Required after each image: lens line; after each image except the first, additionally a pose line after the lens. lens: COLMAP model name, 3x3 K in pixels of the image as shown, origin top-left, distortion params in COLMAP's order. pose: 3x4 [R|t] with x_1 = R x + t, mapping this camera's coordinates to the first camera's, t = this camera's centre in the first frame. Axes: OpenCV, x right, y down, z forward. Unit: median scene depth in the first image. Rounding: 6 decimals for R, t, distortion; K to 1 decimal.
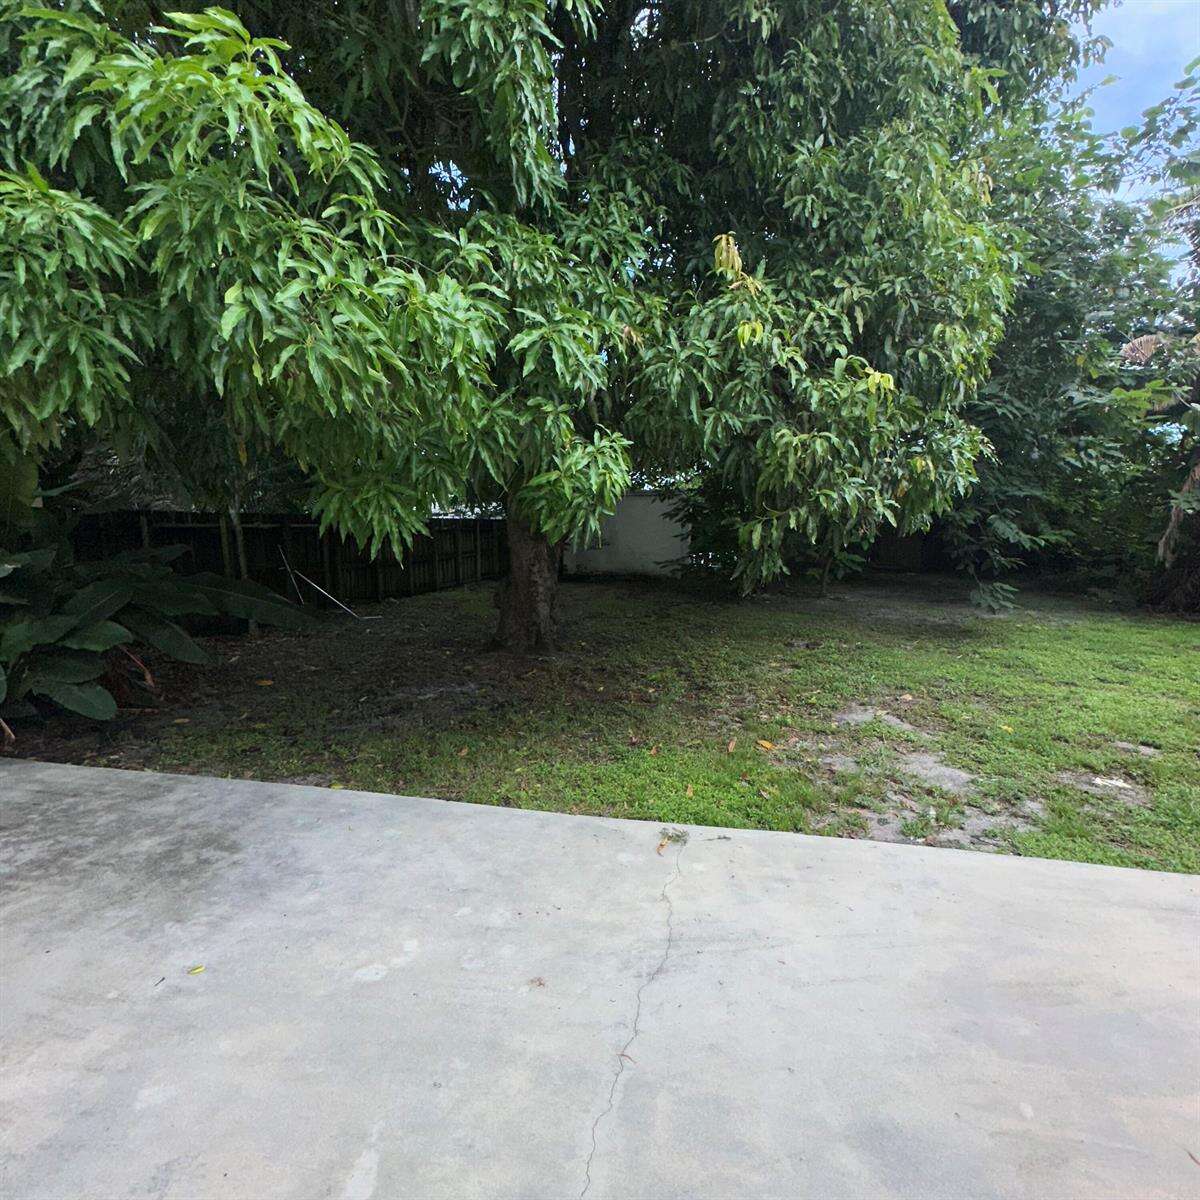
lens RADIAL K [[638.9, 0, 599.4], [0, 638.9, 600.3], [0, 0, 1]] dist [-0.002758, 0.000802]
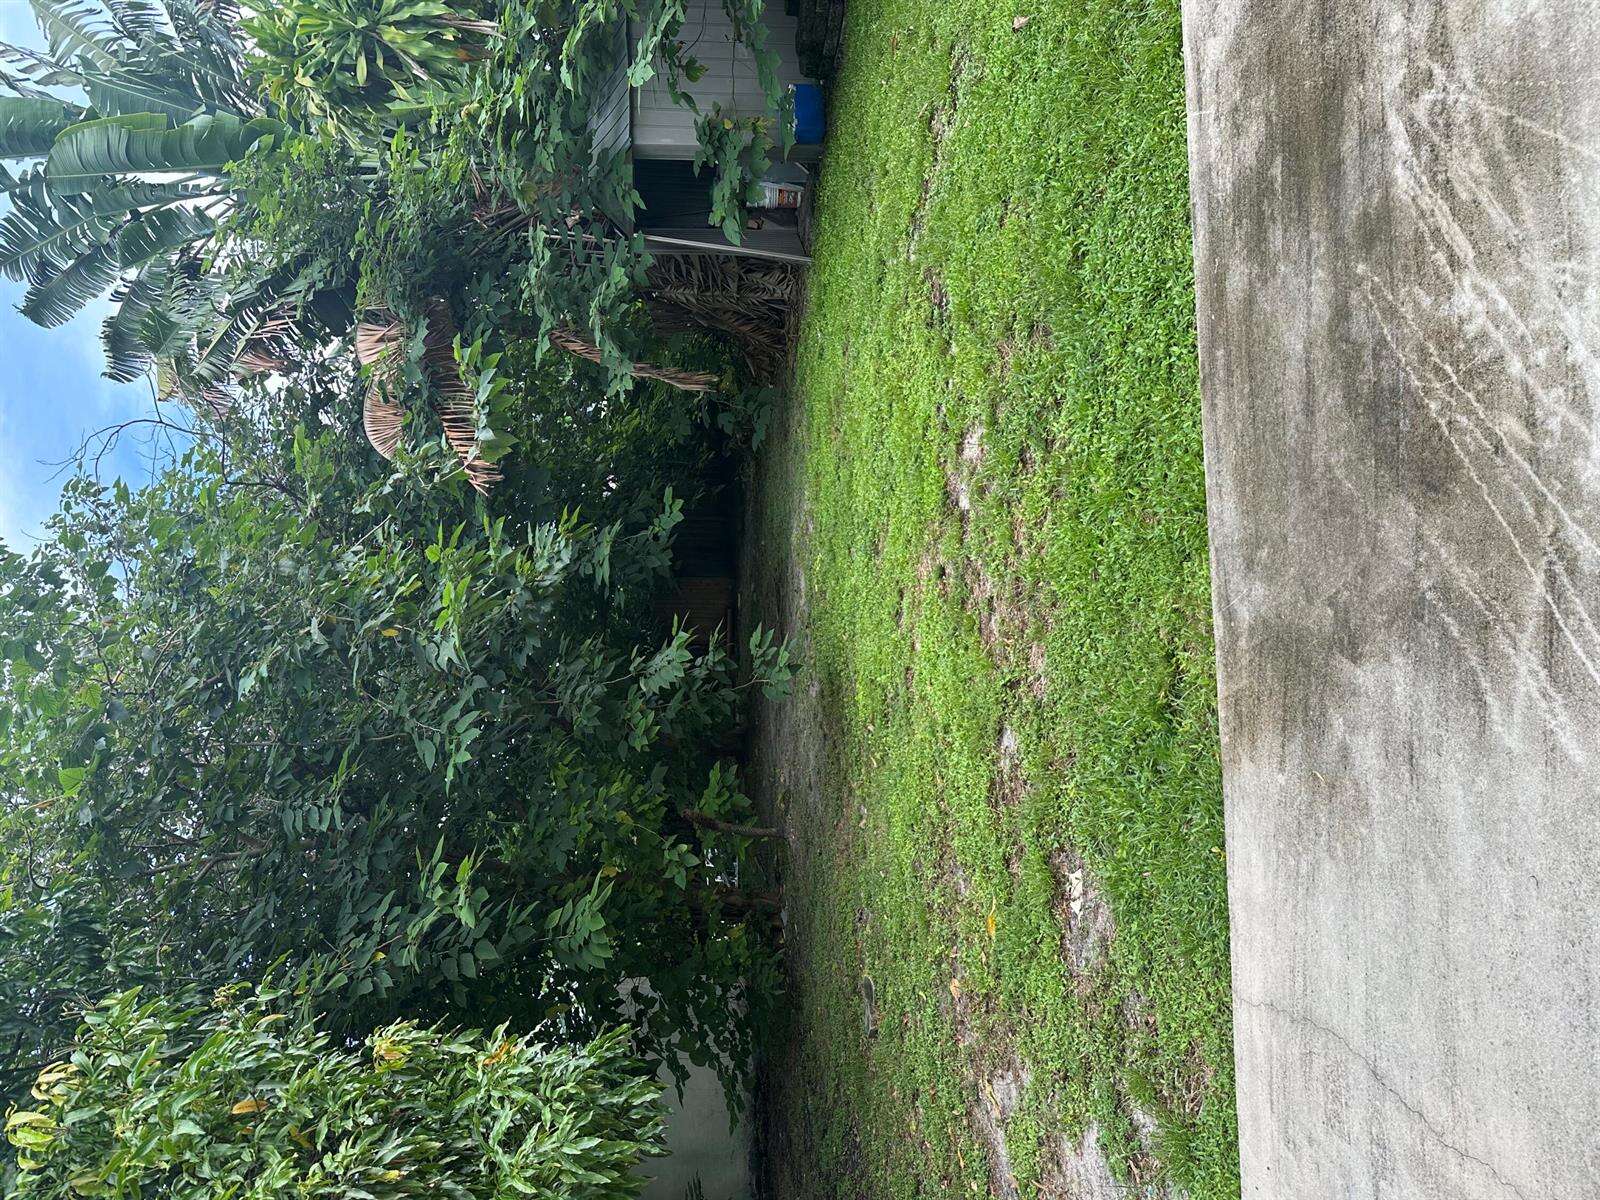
lens RADIAL K [[1119.2, 0, 796.5], [0, 1119.2, 606.8], [0, 0, 1]] dist [0.056497, -0.067478]
pose [[-0.045069, -0.950421, 0.307683, 0.852144], [0.998967, -0.044694, 0.008269, 0.027490], [0.005892, 0.307738, 0.951453, -0.115212]]
